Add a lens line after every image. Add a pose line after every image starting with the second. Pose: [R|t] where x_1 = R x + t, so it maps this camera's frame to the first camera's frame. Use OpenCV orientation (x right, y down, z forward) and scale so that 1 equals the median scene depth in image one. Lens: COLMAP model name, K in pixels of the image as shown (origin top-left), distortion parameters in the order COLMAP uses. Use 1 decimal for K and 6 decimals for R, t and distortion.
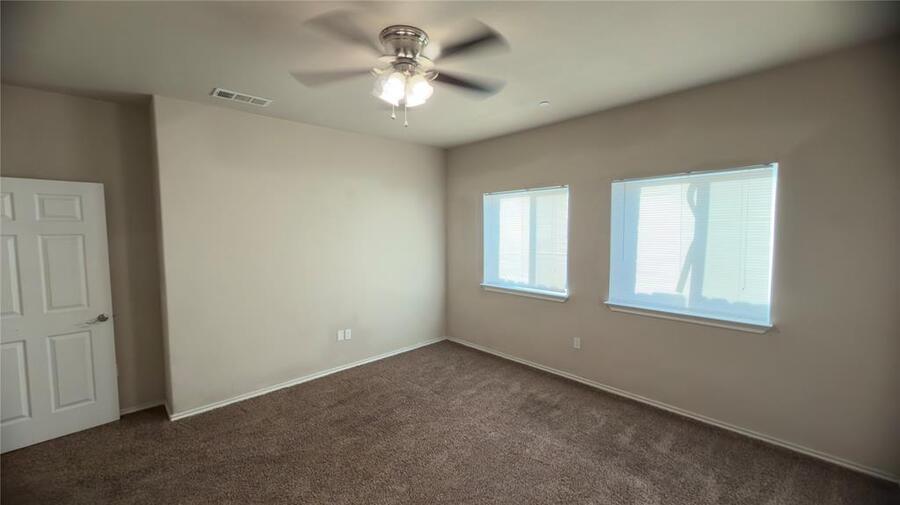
lens RADIAL K [[367.1, 0, 450.0], [0, 367.1, 252.5], [0, 0, 1]] dist [0.001126, 0.000073]
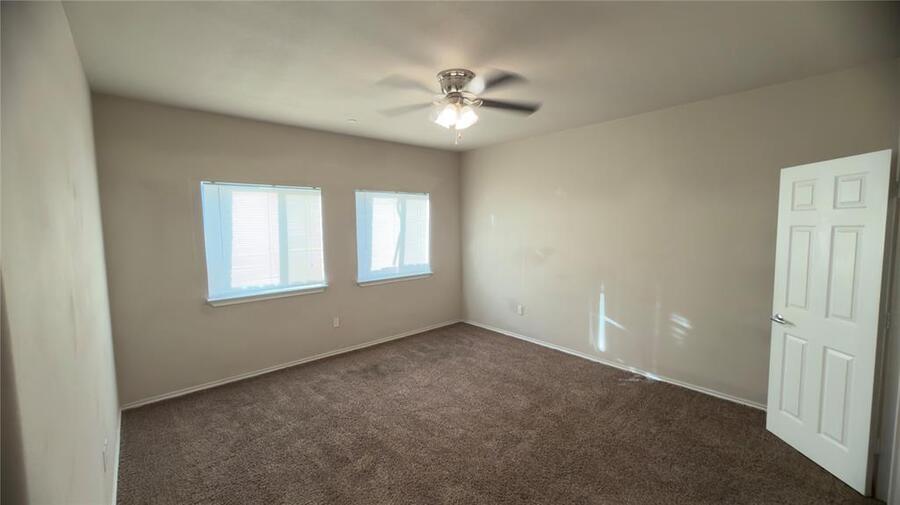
lens RADIAL K [[356.5, 0, 449.5], [0, 356.5, 253.7], [0, 0, 1]] dist [-0.000420, -0.000018]
pose [[0.021979, -0.066293, 0.997558, -0.850828], [0.088098, 0.994046, 0.064119, -0.017978], [-0.995869, 0.086474, 0.027688, 0.636442]]
